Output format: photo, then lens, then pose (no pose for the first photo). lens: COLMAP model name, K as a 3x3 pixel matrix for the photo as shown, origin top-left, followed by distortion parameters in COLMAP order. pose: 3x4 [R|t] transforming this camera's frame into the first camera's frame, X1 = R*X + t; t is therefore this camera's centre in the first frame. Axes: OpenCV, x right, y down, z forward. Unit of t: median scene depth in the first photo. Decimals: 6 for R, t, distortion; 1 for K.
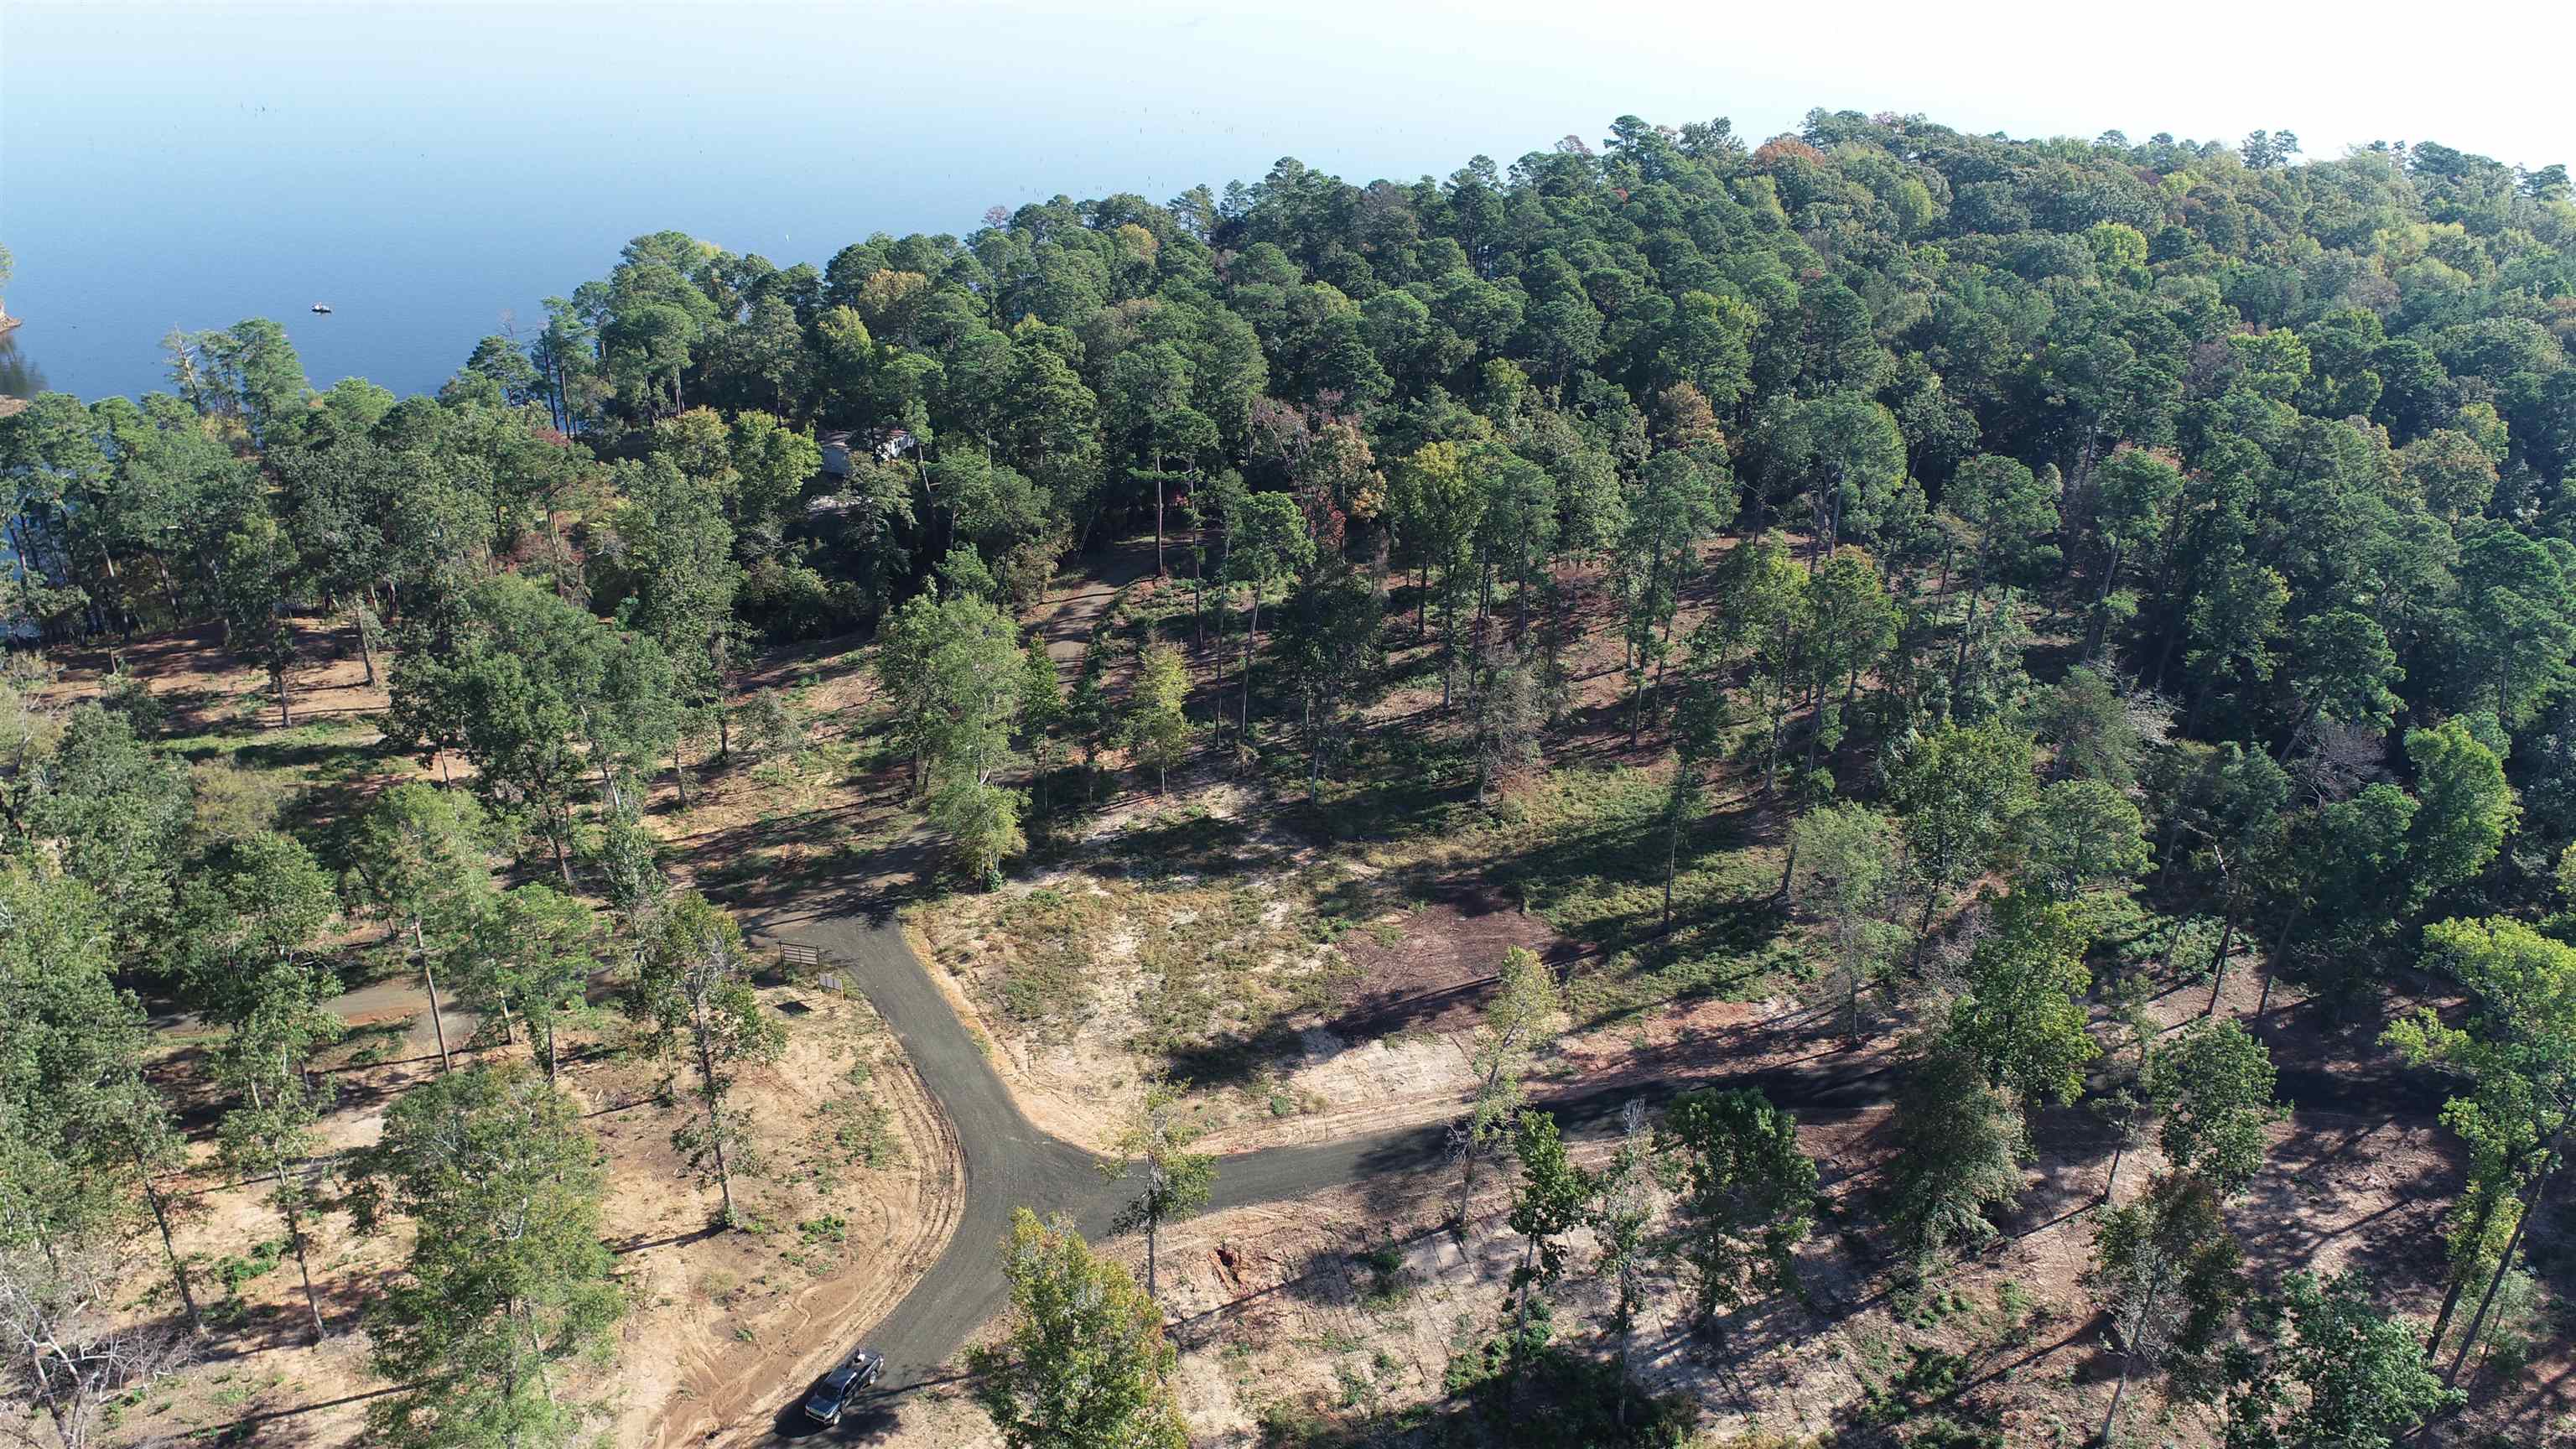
lens RADIAL K [[1737.2, 0, 1288.0], [0, 1737.2, 724.5], [0, 0, 1]] dist [-0.015011, 0.006182]
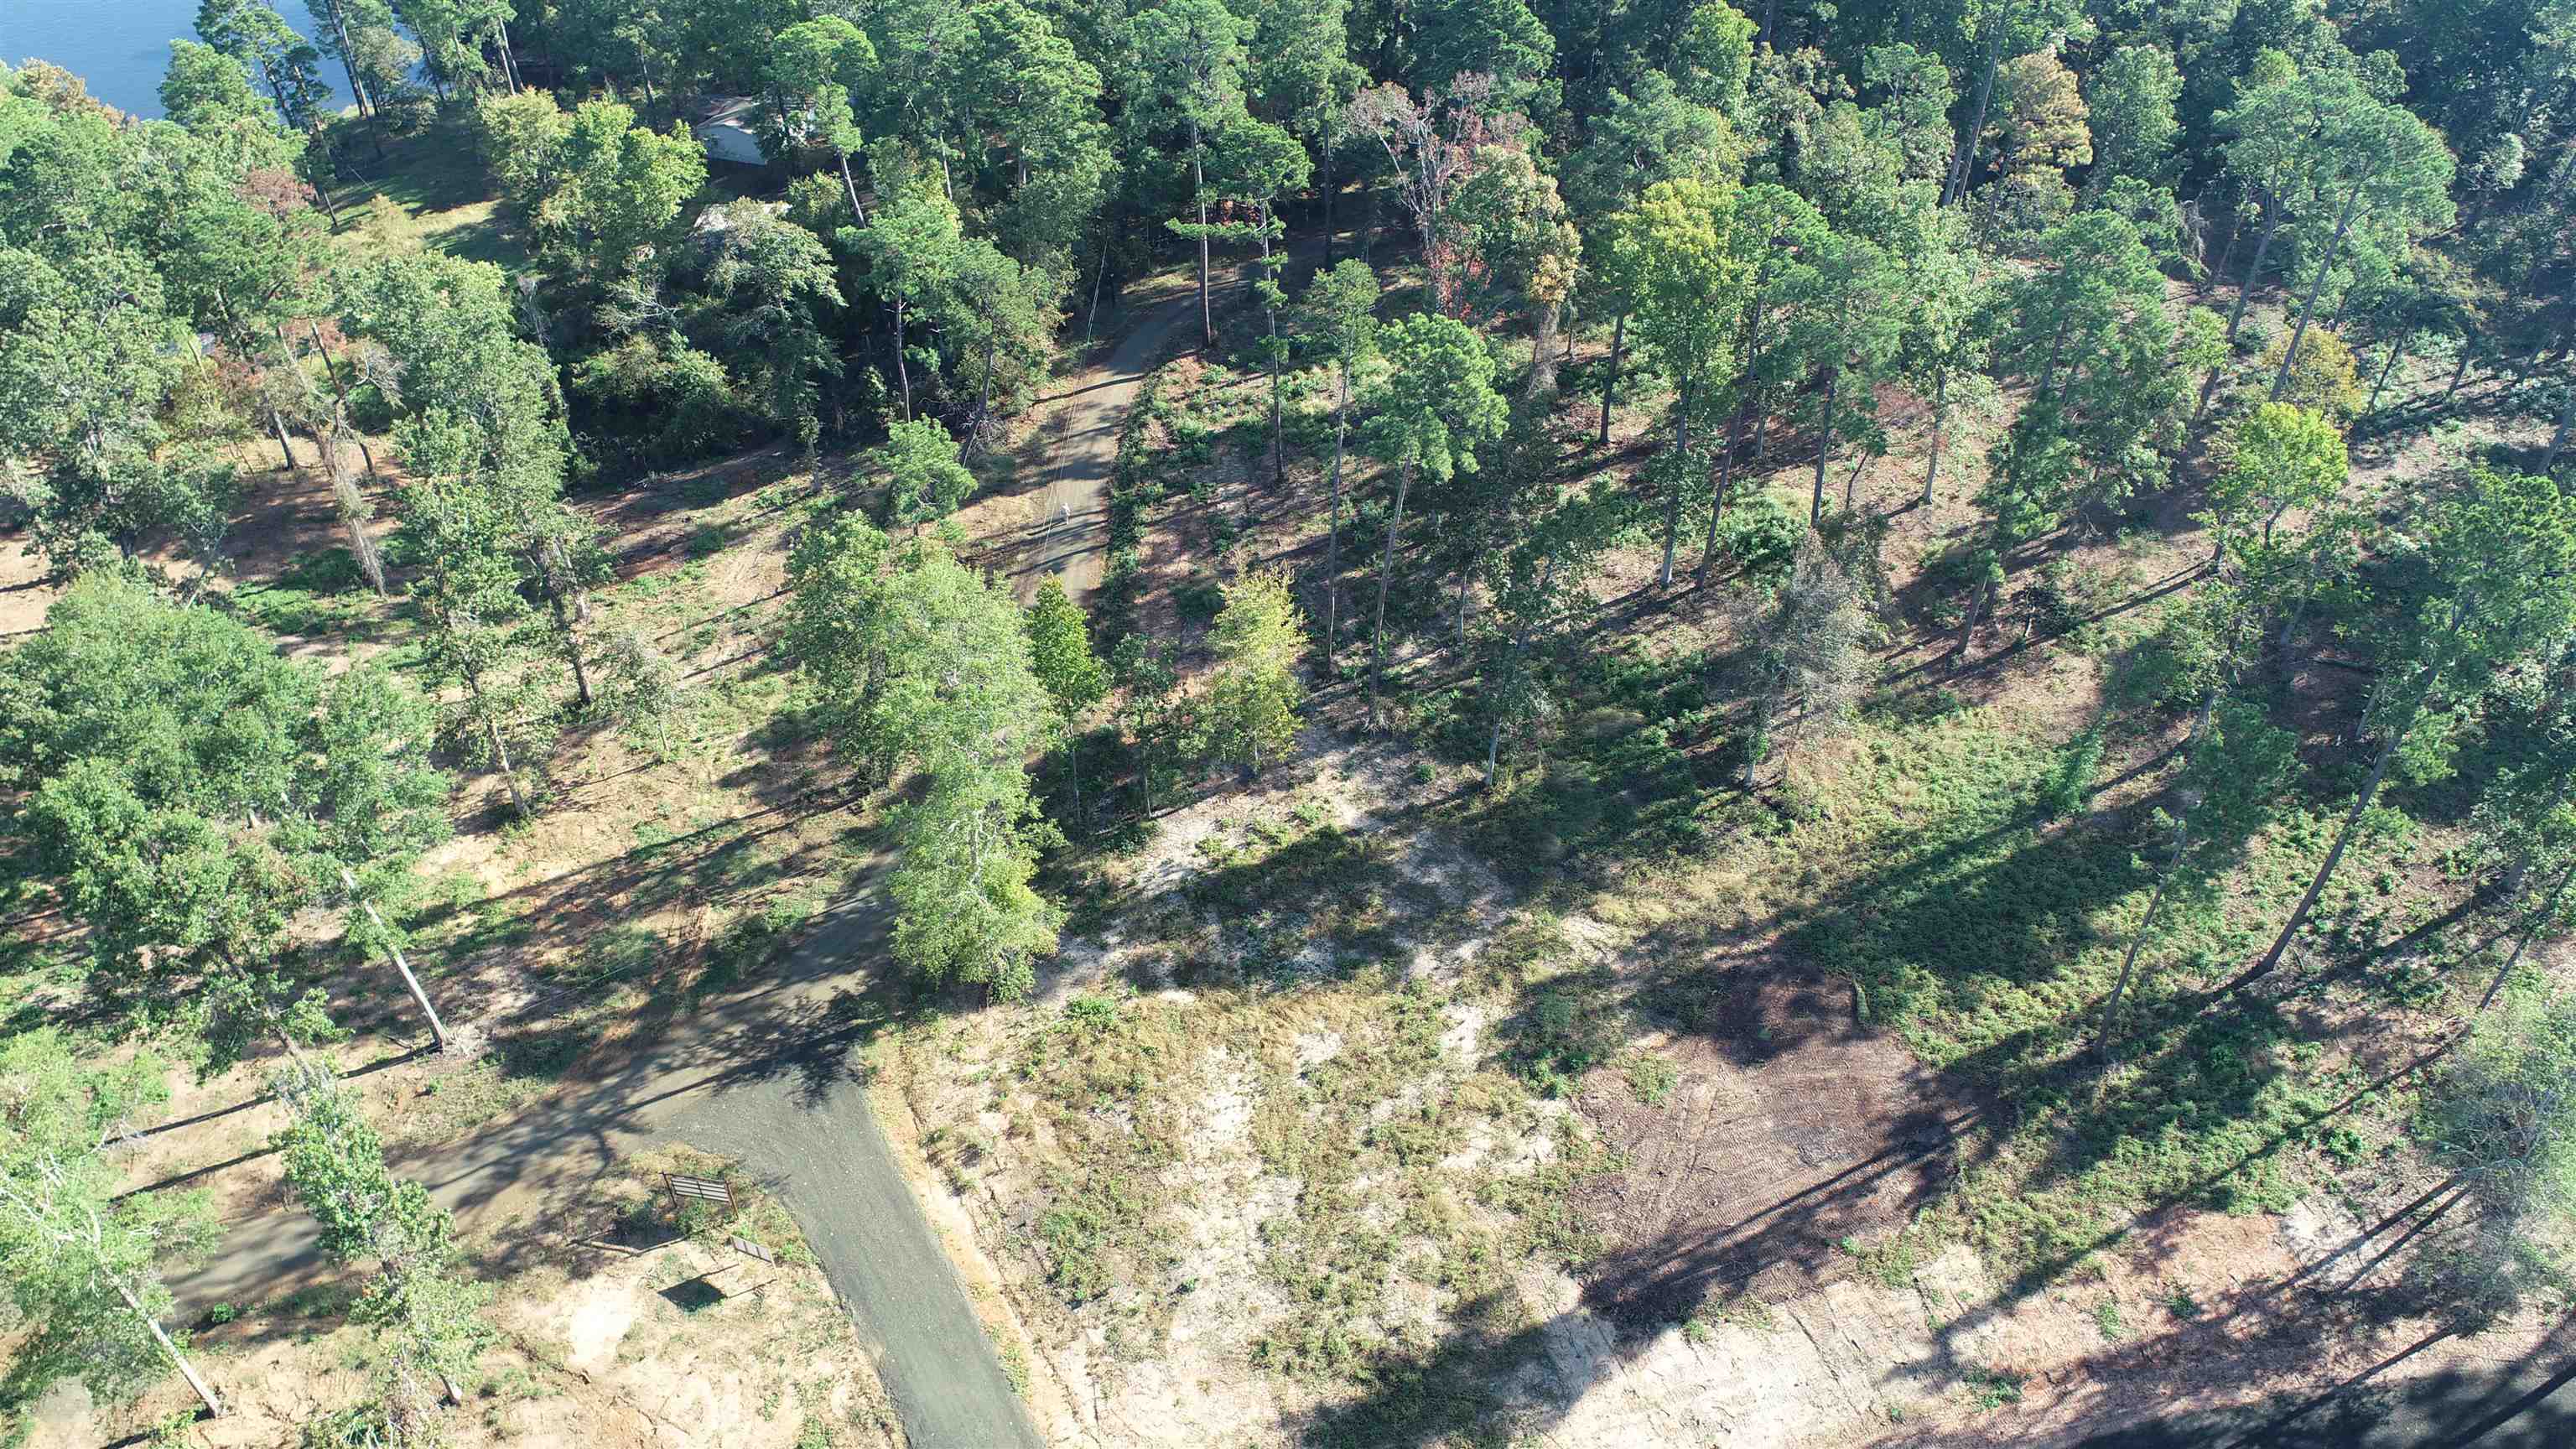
lens RADIAL K [[1737.2, 0, 1288.0], [0, 1737.2, 724.5], [0, 0, 1]] dist [-0.015011, 0.006182]
pose [[0.999498, -0.031678, 0.000002, -0.066901], [0.030734, 0.969719, 0.242282, -0.152335], [-0.007677, -0.242160, 0.970206, 0.423052]]
